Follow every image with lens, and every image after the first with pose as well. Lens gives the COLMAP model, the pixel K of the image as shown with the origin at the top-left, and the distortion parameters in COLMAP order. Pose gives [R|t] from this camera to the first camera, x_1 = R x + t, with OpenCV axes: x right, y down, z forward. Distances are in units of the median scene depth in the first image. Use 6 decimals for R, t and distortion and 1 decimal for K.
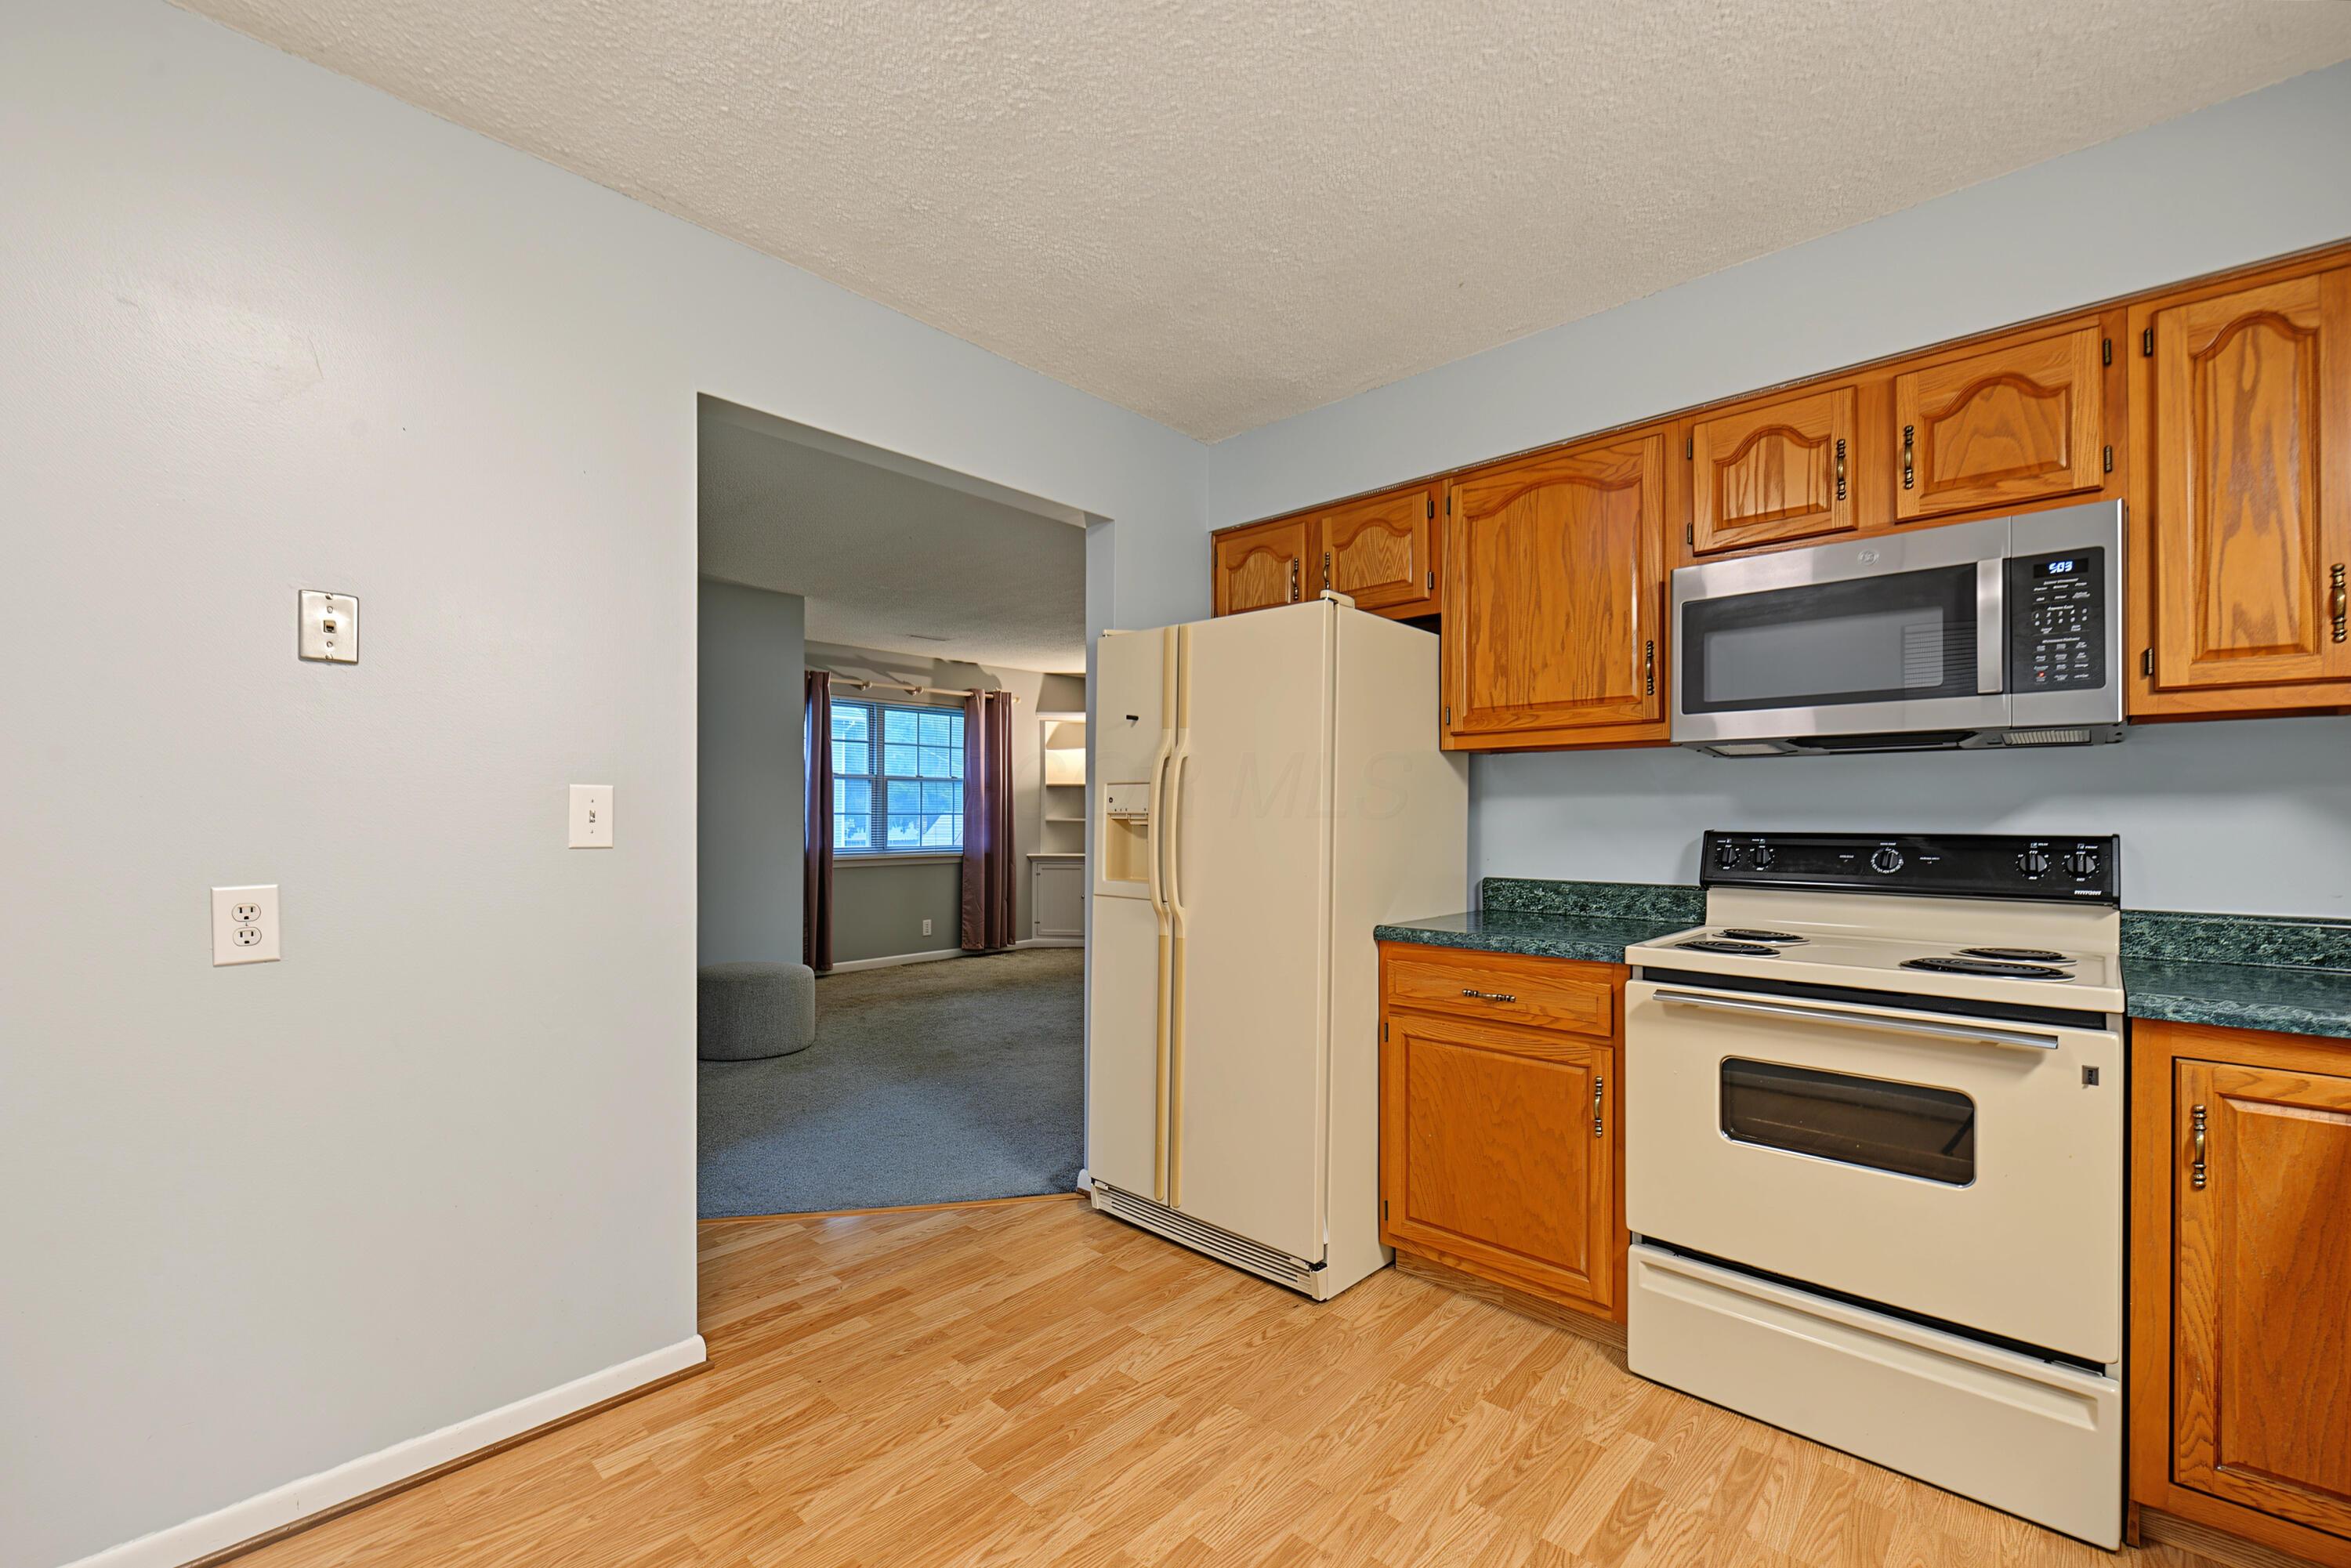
lens RADIAL K [[979.4, 0, 1173.6], [0, 979.4, 812.6], [0, 0, 1]] dist [-0.001401, -0.000298]
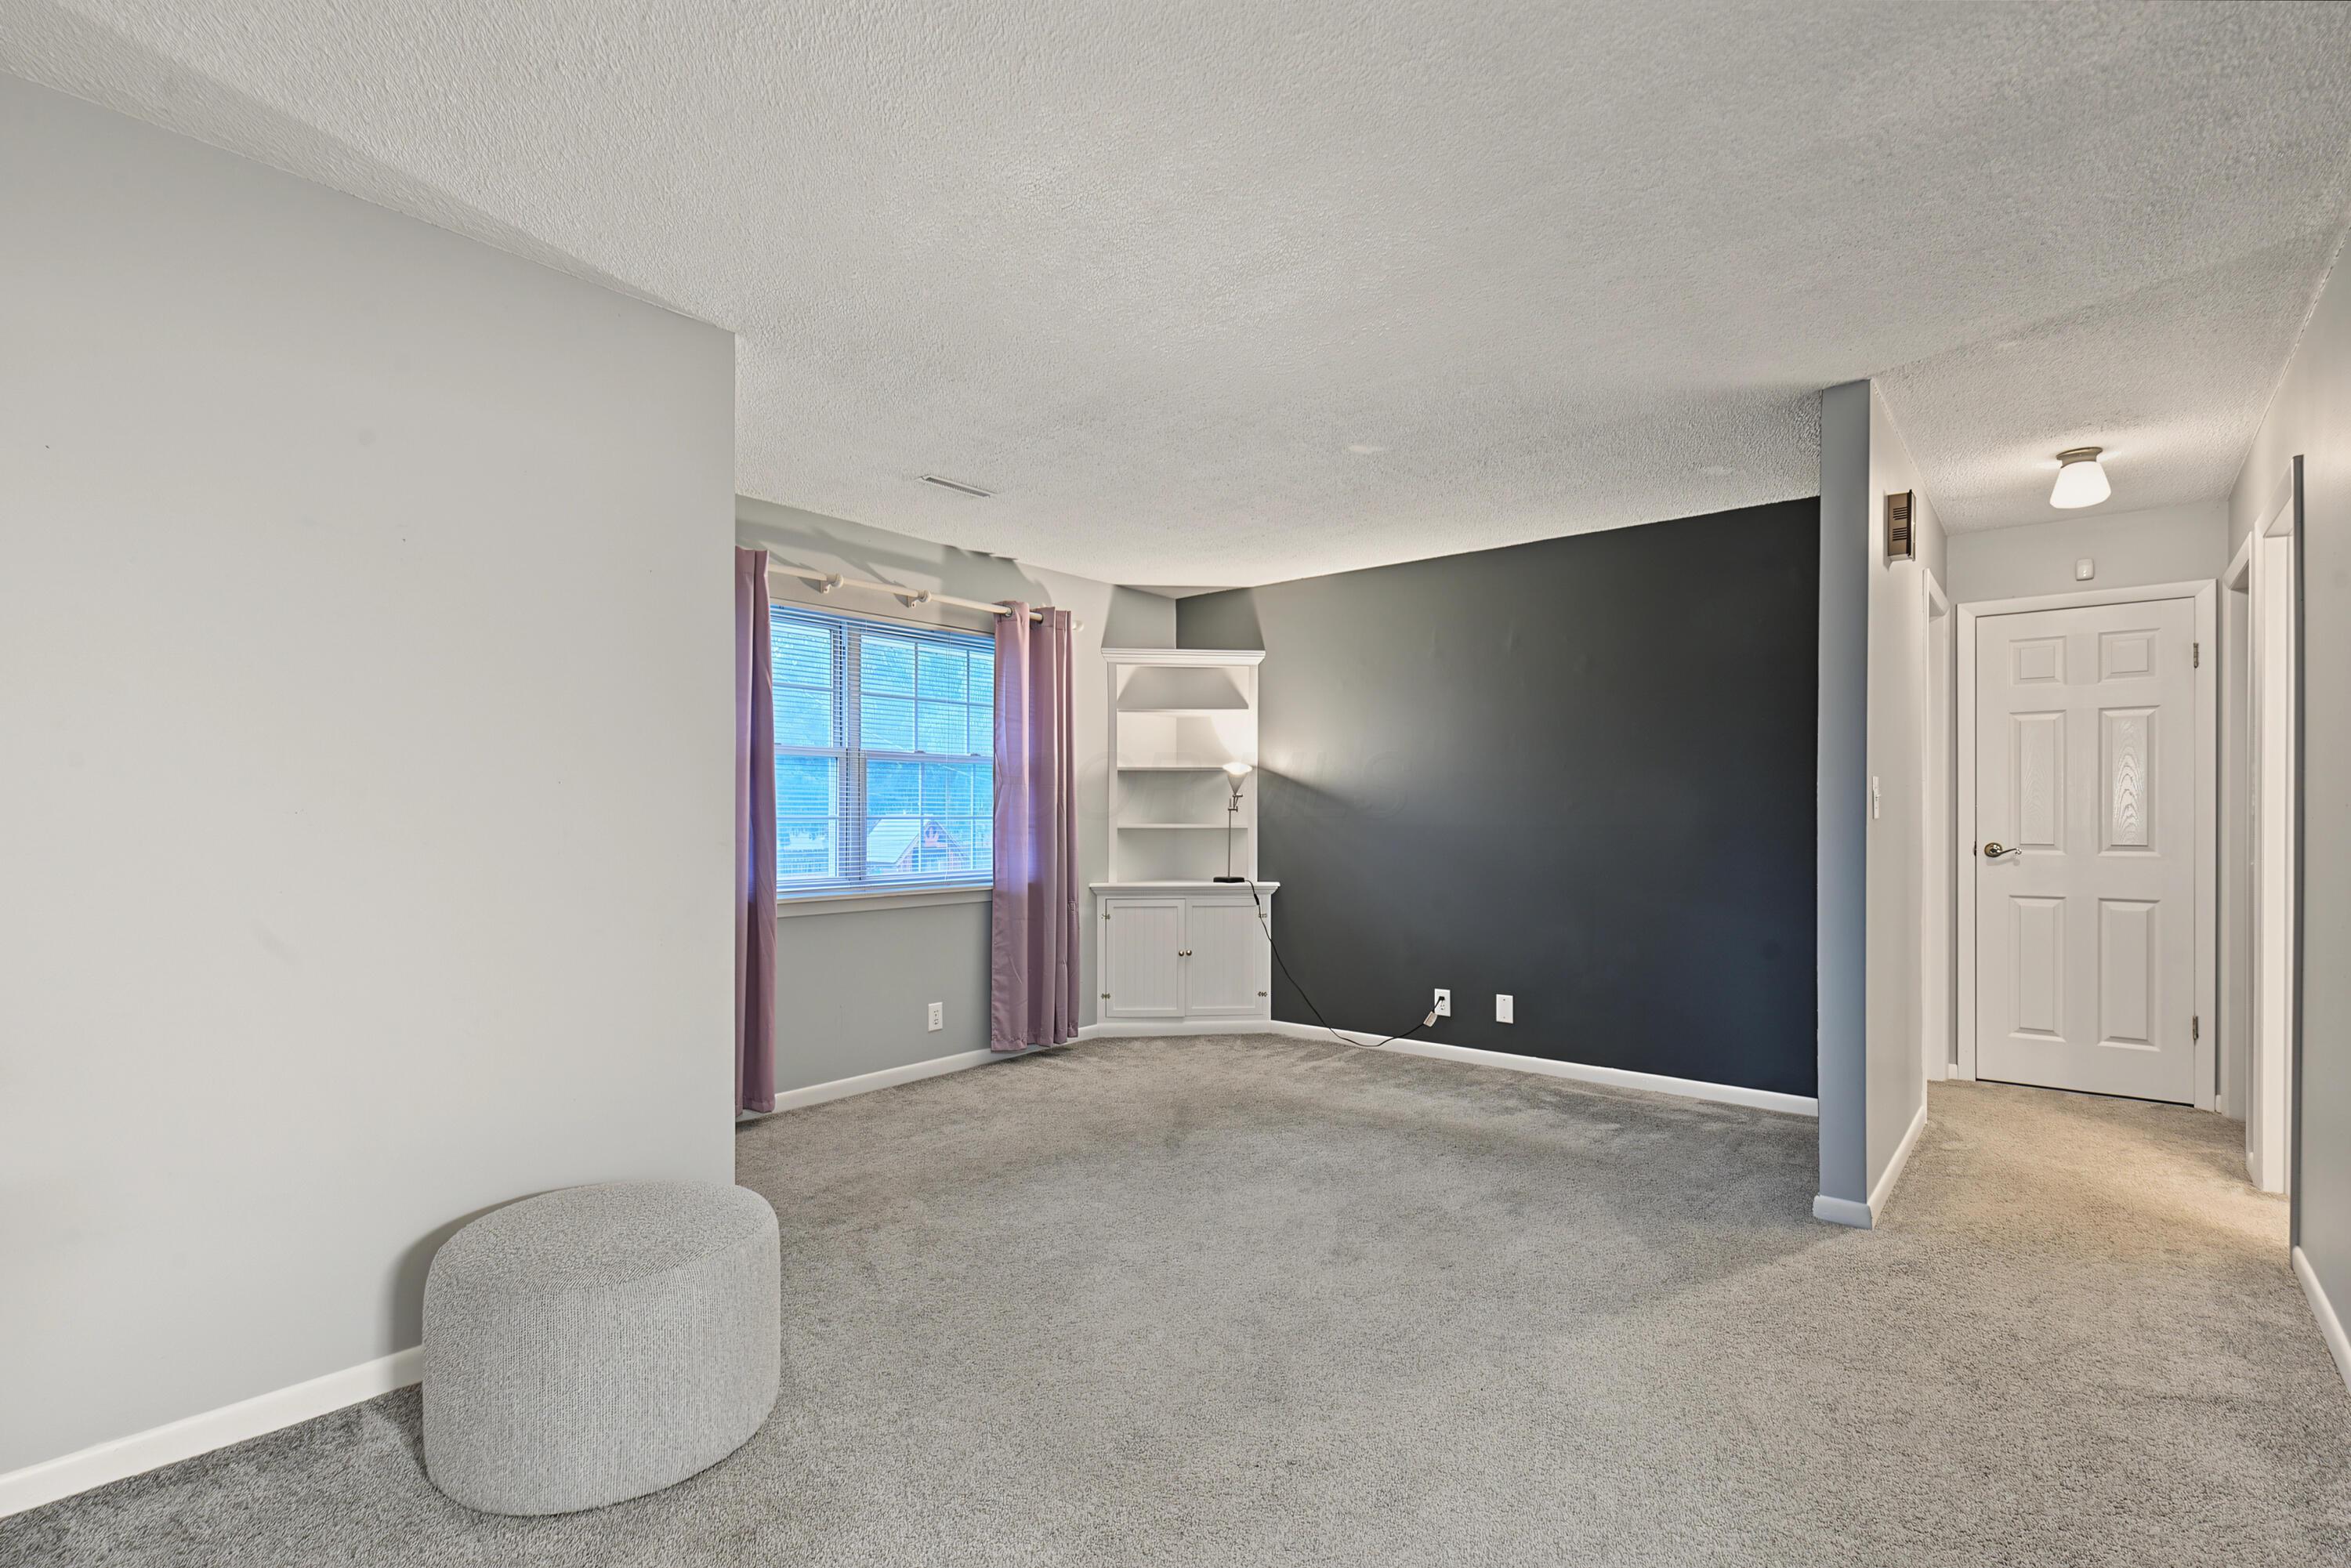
lens RADIAL K [[1107.7, 0, 1175.9], [0, 1107.7, 822.3], [0, 0, 1]] dist [-0.003779, -0.000879]
pose [[0.998395, -0.004349, 0.056461, -0.151709], [0.003898, 0.999960, 0.008107, -0.000685], [-0.056494, -0.007874, 0.998372, 0.357034]]
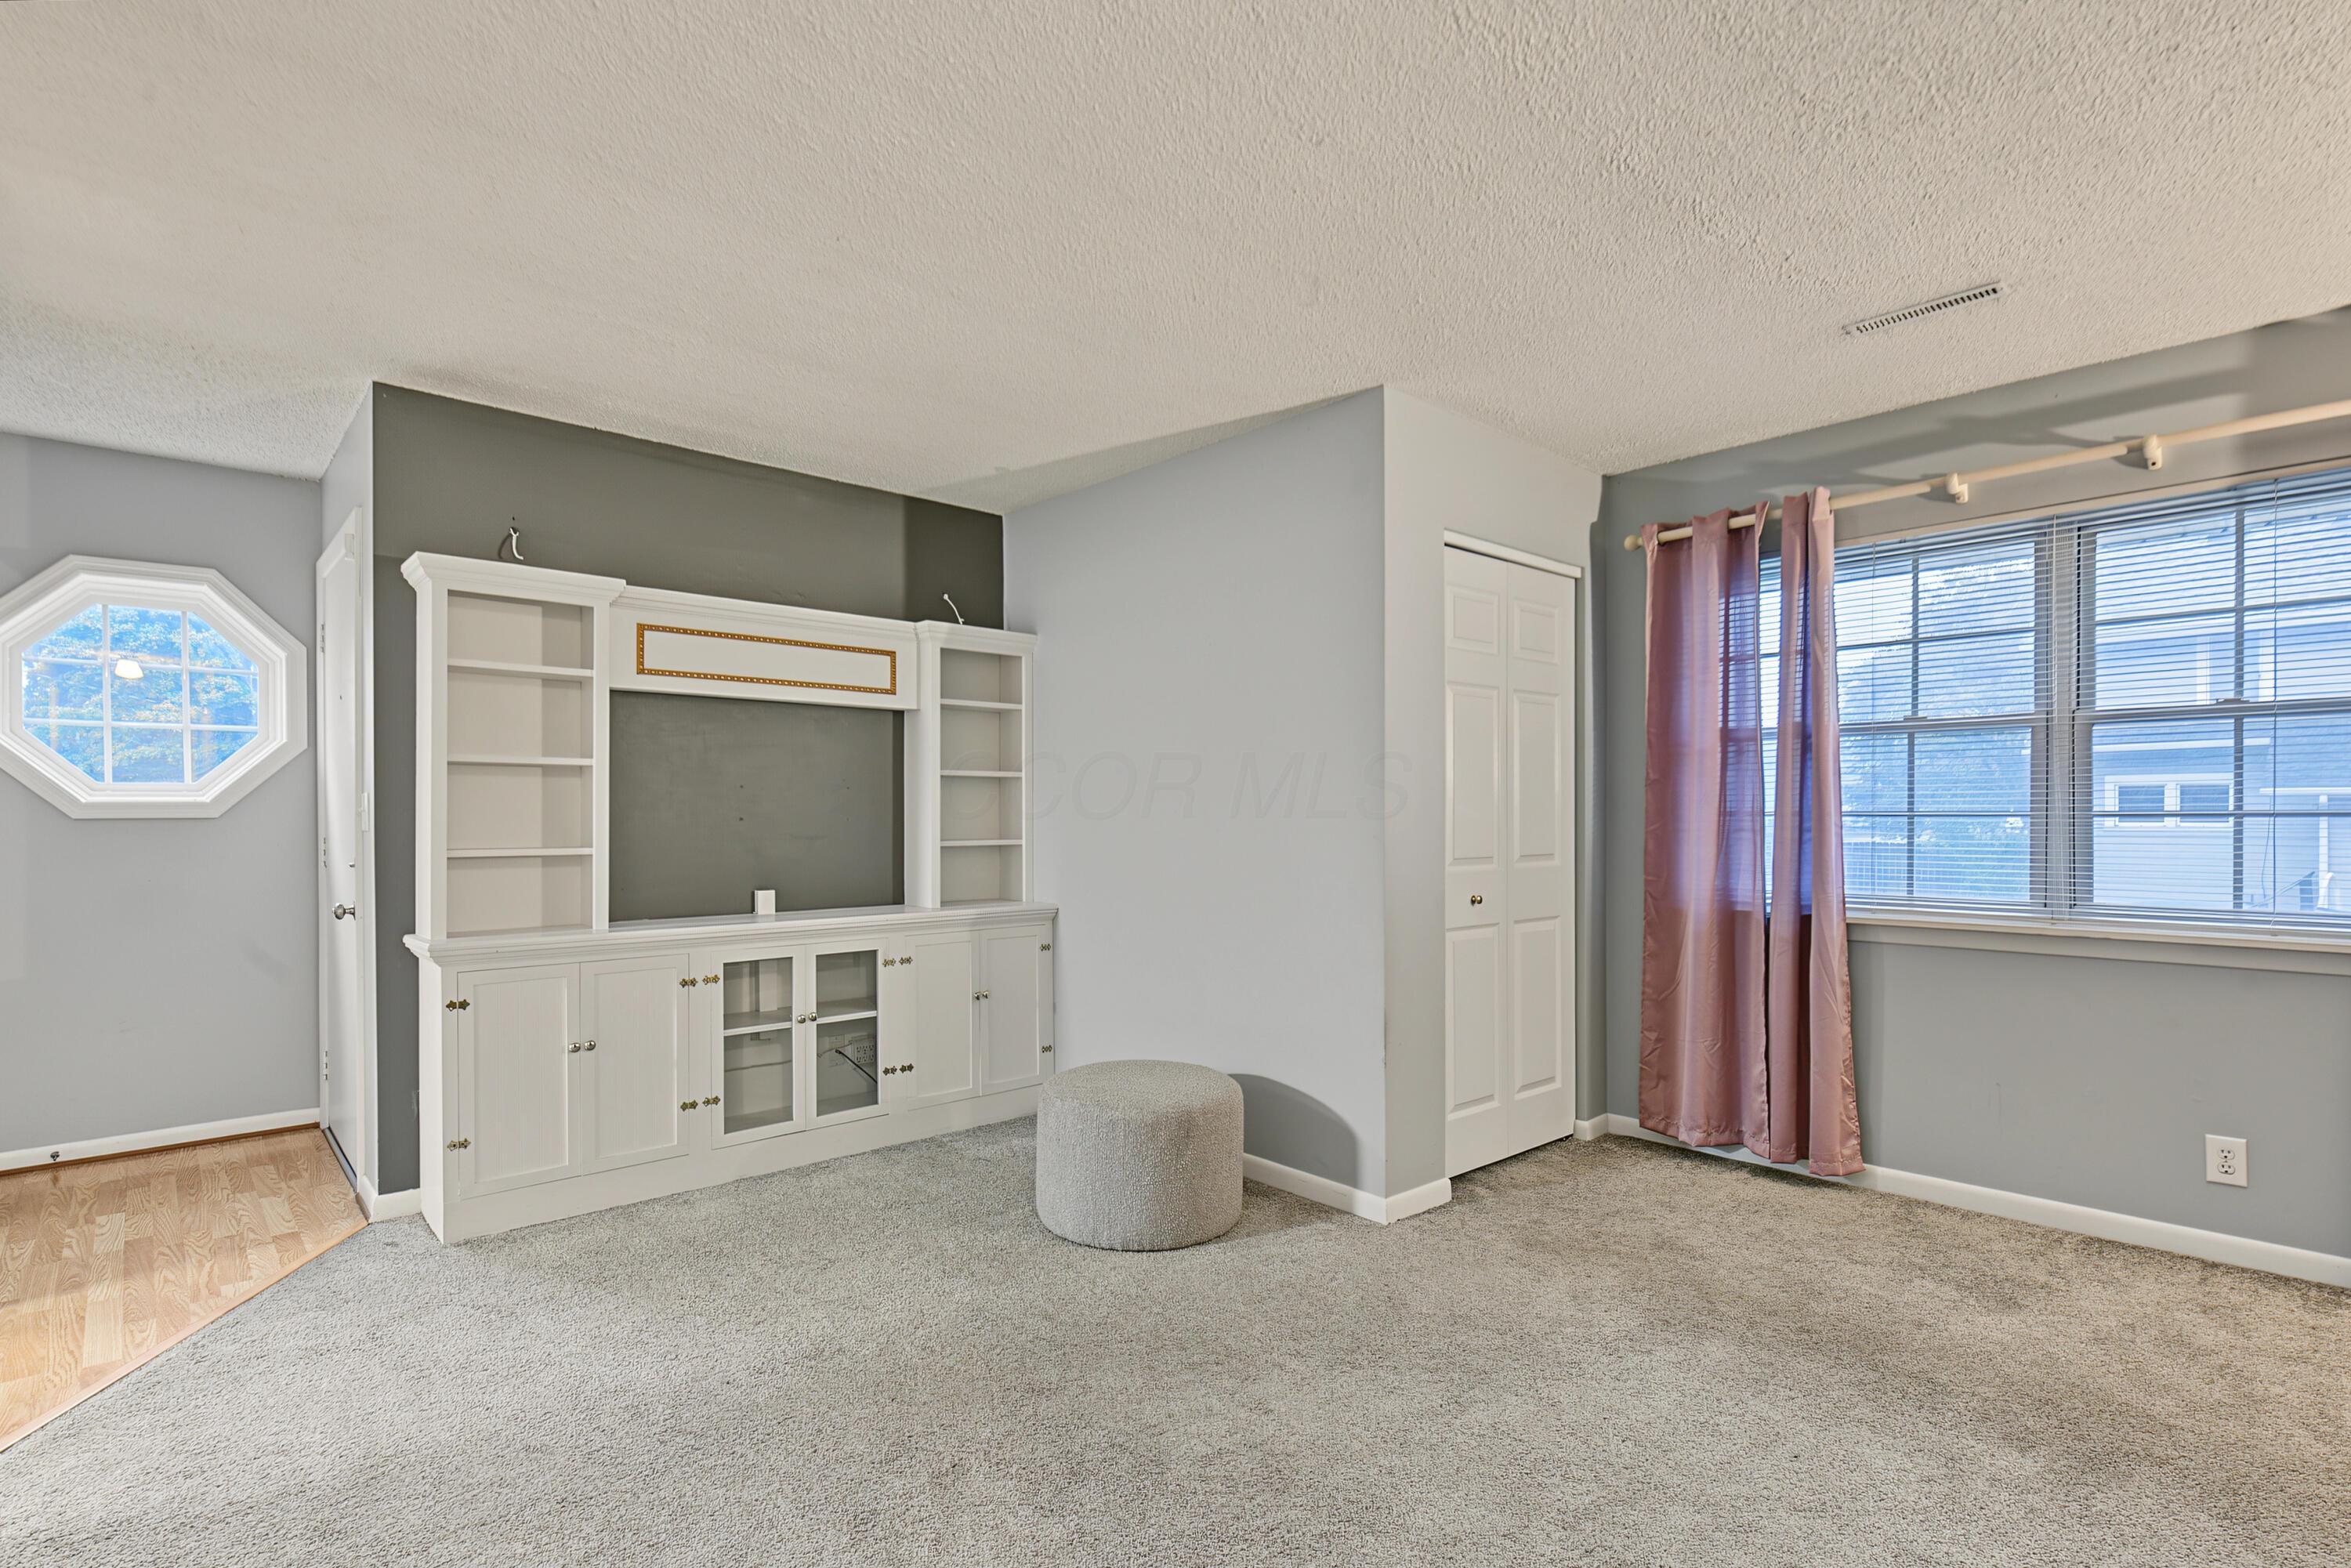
lens RADIAL K [[1107.7, 0, 1175.9], [0, 1107.7, 822.3], [0, 0, 1]] dist [-0.003779, -0.000879]
pose [[-0.076252, 0.000286, -0.997089, 0.147931], [0.002995, 0.999996, 0.000057, 0.003133], [0.997084, -0.002981, -0.076253, 0.696715]]
